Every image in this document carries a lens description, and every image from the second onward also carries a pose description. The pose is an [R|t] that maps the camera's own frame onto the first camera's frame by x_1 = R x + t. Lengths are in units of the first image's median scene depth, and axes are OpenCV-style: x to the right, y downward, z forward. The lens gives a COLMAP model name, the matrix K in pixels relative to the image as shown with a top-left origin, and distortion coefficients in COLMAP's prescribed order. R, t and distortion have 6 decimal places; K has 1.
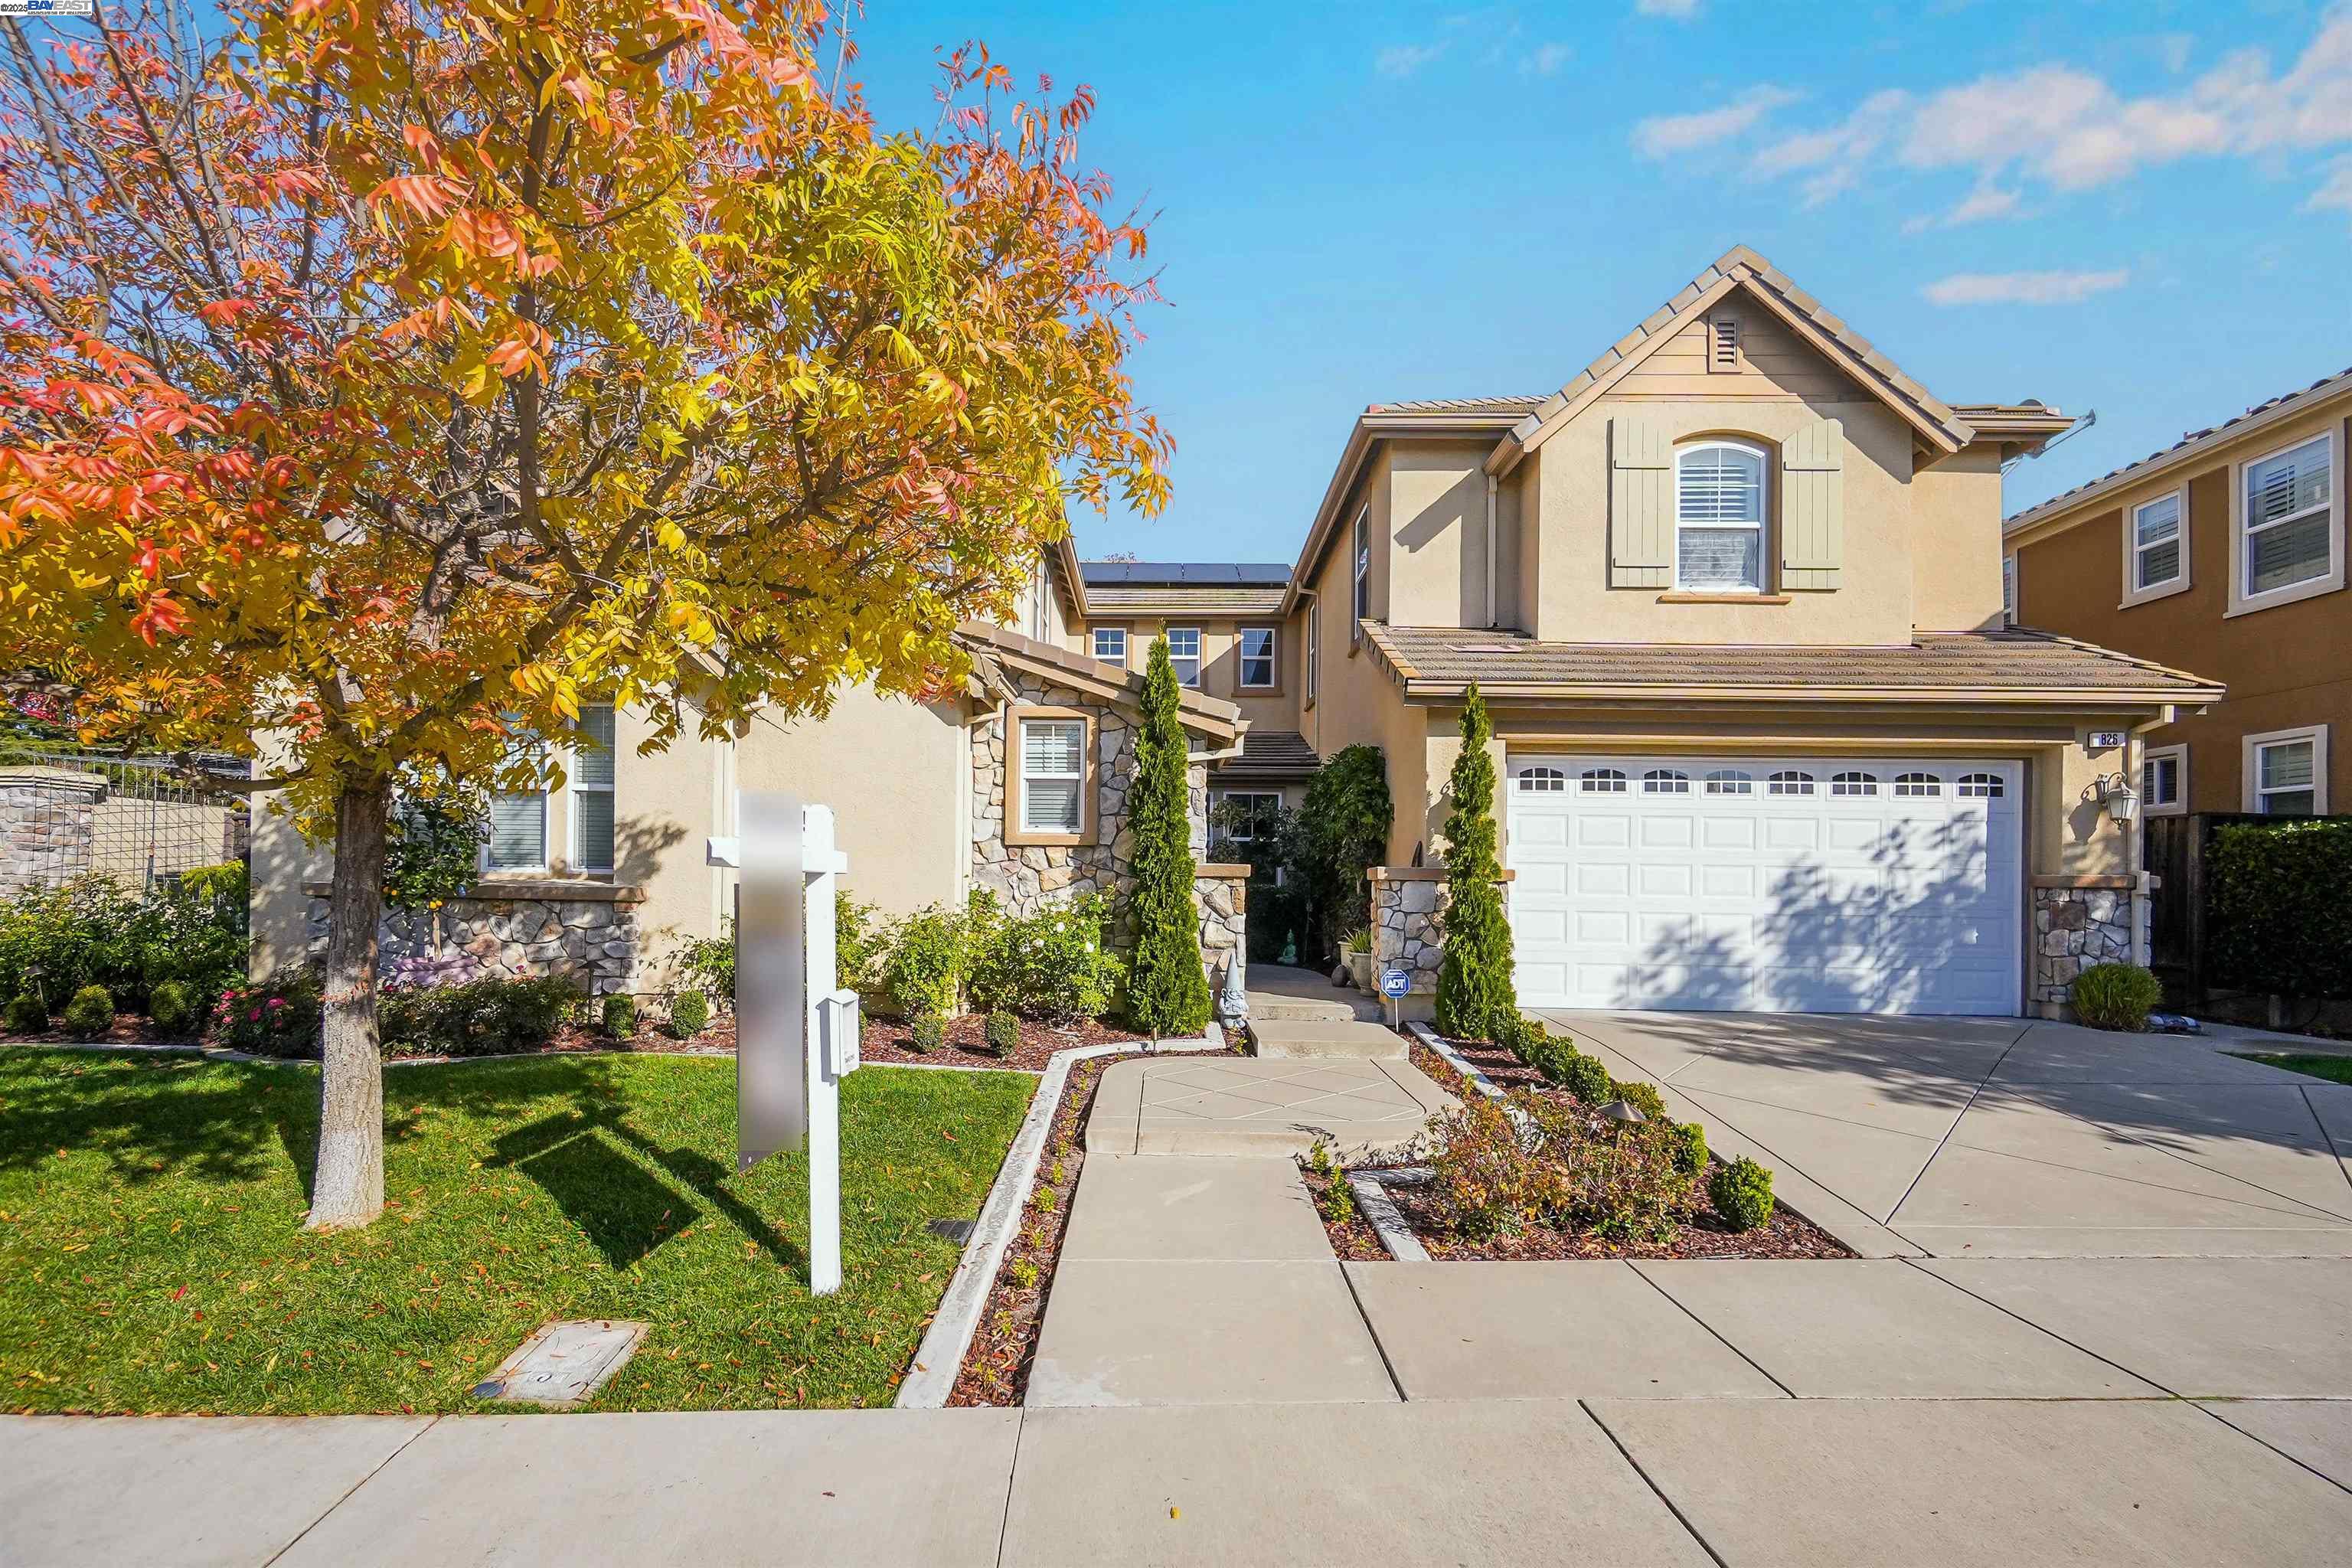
lens RADIAL K [[1031.2, 0, 1117.3], [0, 1031.2, 863.6], [0, 0, 1]] dist [-0.001651, -0.000165]
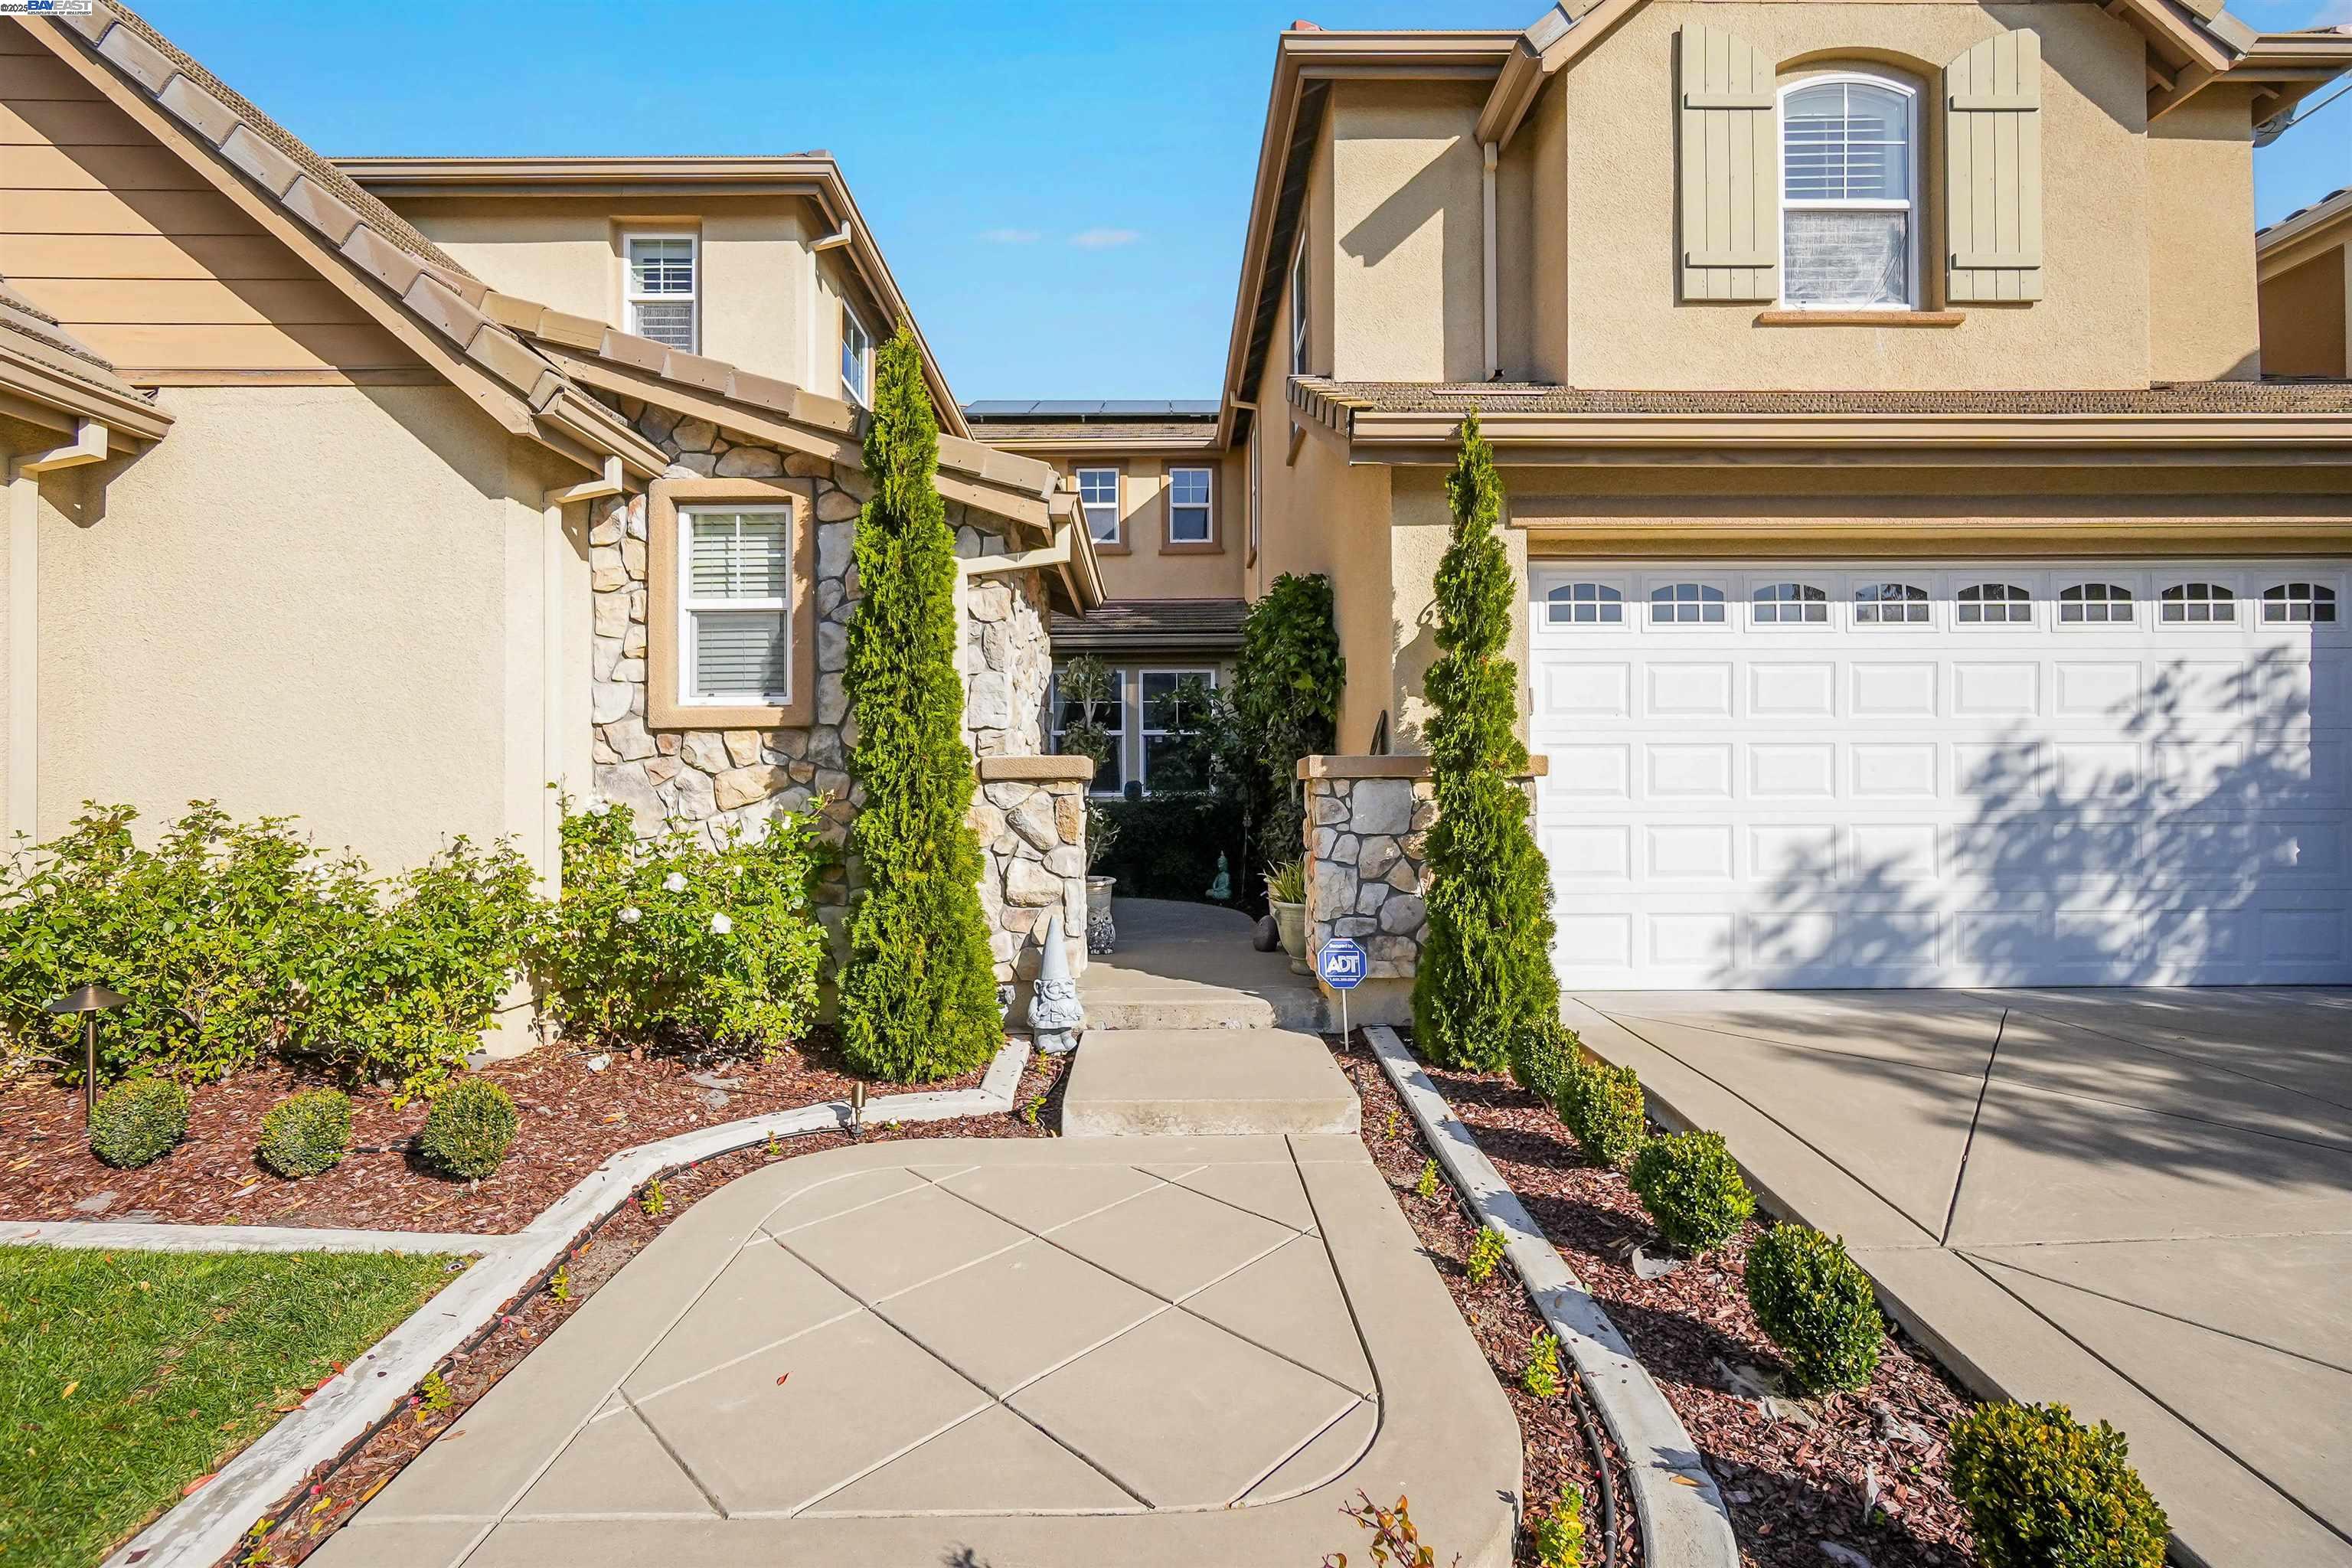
lens RADIAL K [[1019.5, 0, 1168.9], [0, 1019.5, 779.3], [0, 0, 1]] dist [-0.002499, -0.000138]
pose [[0.998133, -0.018619, 0.058171, 0.141421], [0.018232, 0.999808, 0.007172, 0.010853], [-0.058293, -0.006098, 0.998281, 0.442038]]
